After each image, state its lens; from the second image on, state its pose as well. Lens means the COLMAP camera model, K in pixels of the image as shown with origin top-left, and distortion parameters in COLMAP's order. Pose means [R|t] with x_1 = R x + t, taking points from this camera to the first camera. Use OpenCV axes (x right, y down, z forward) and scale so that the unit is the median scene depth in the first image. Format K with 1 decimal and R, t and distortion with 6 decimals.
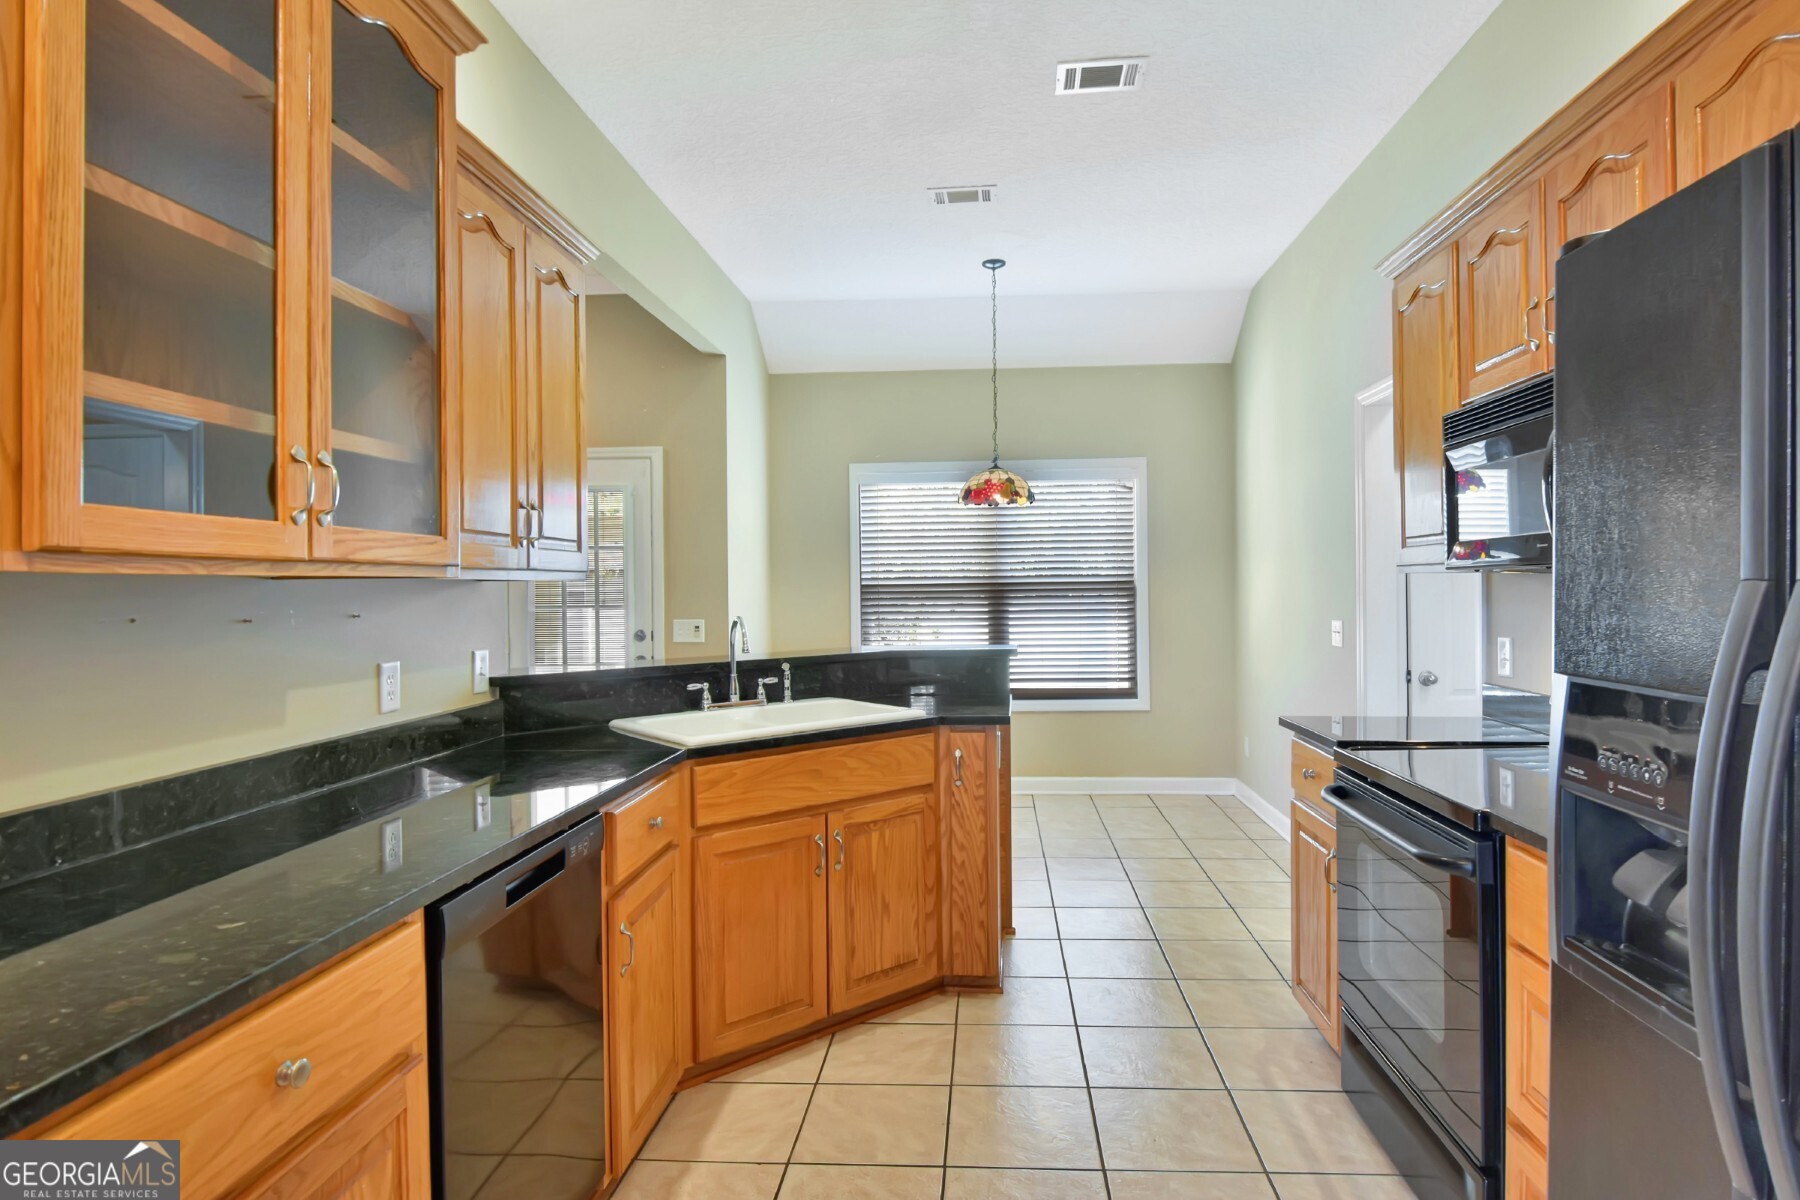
lens RADIAL K [[963.4, 0, 934.0], [0, 963.4, 581.6], [0, 0, 1]] dist [0.022010, -0.004484]
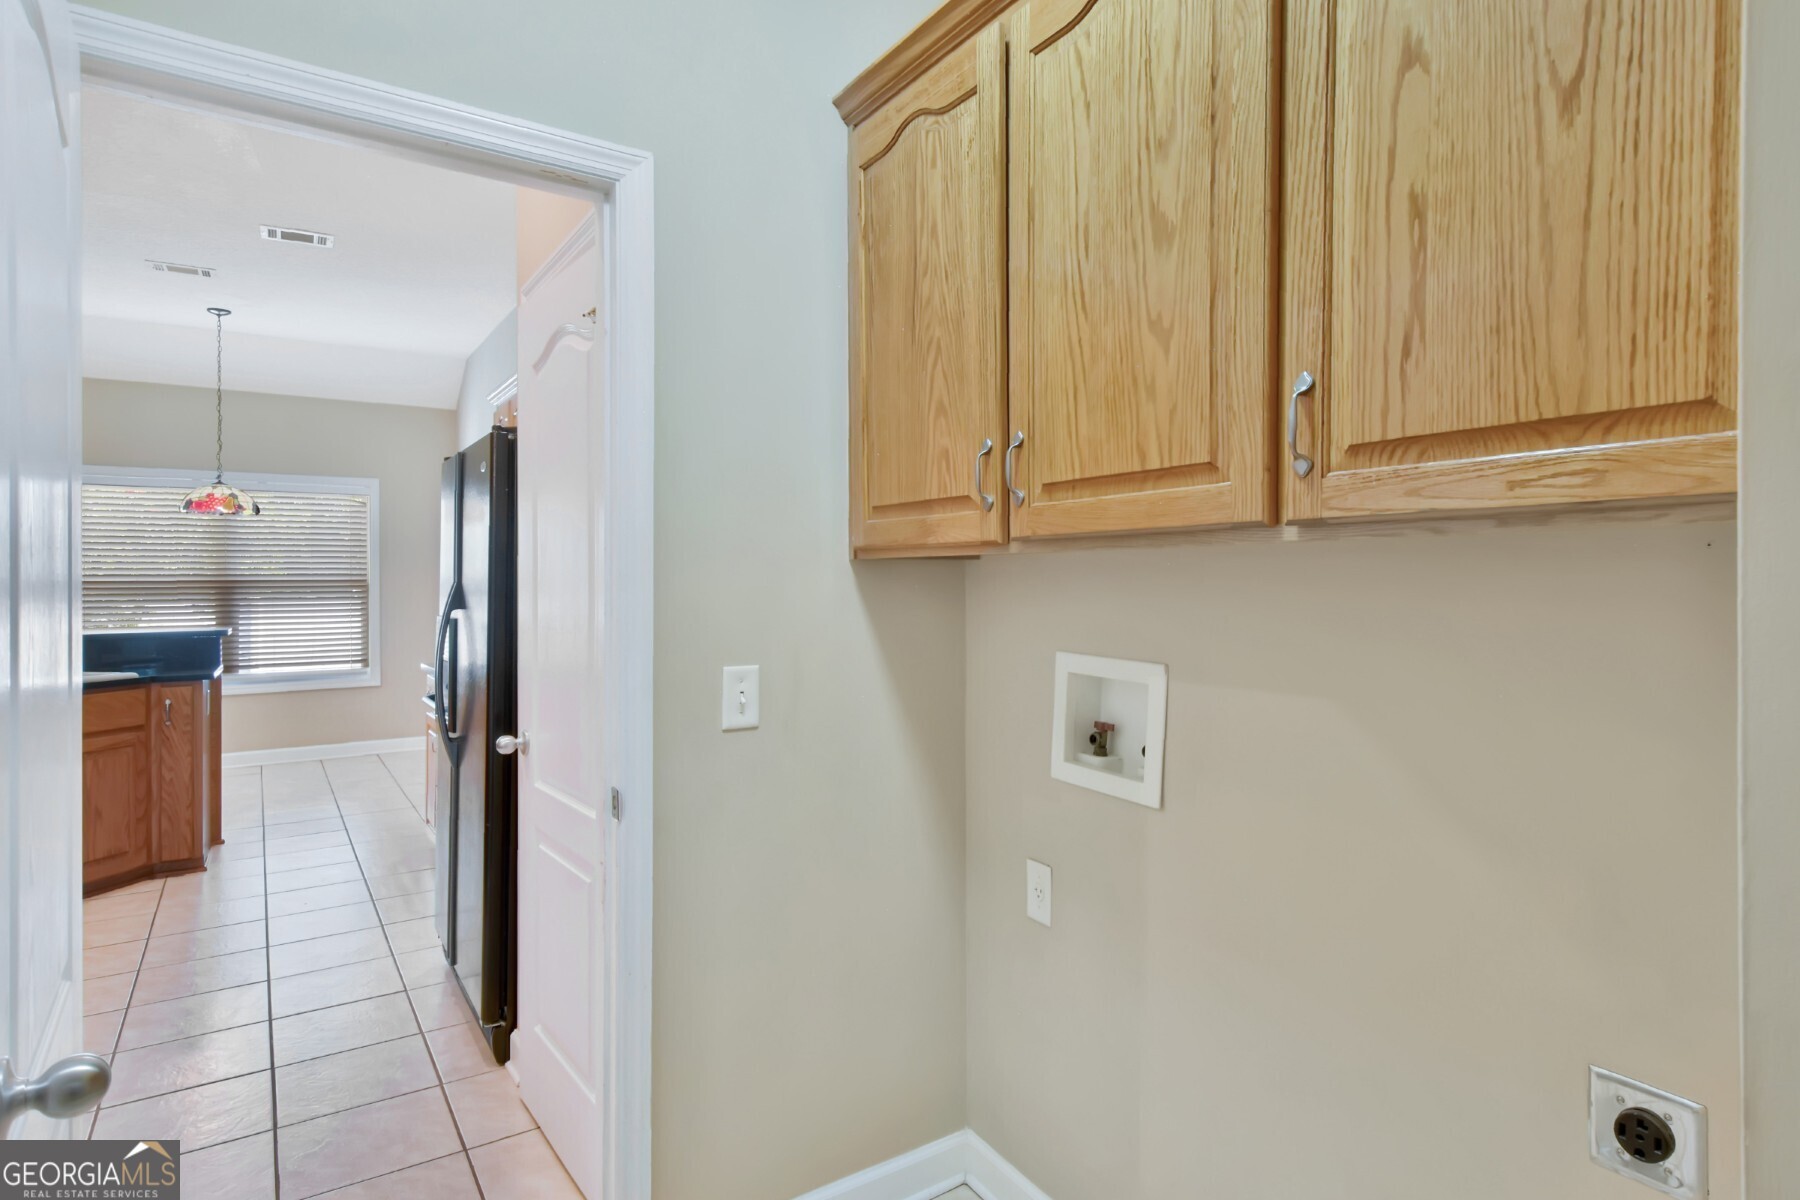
lens RADIAL K [[963.4, 0, 922.2], [0, 963.4, 578.4], [0, 0, 1]] dist [0.022010, -0.004484]
pose [[0.788876, 0.007967, 0.614500, 0.010936], [-0.007030, 0.999968, -0.003941, -0.002850], [-0.614512, -0.001211, 0.788907, -0.493975]]
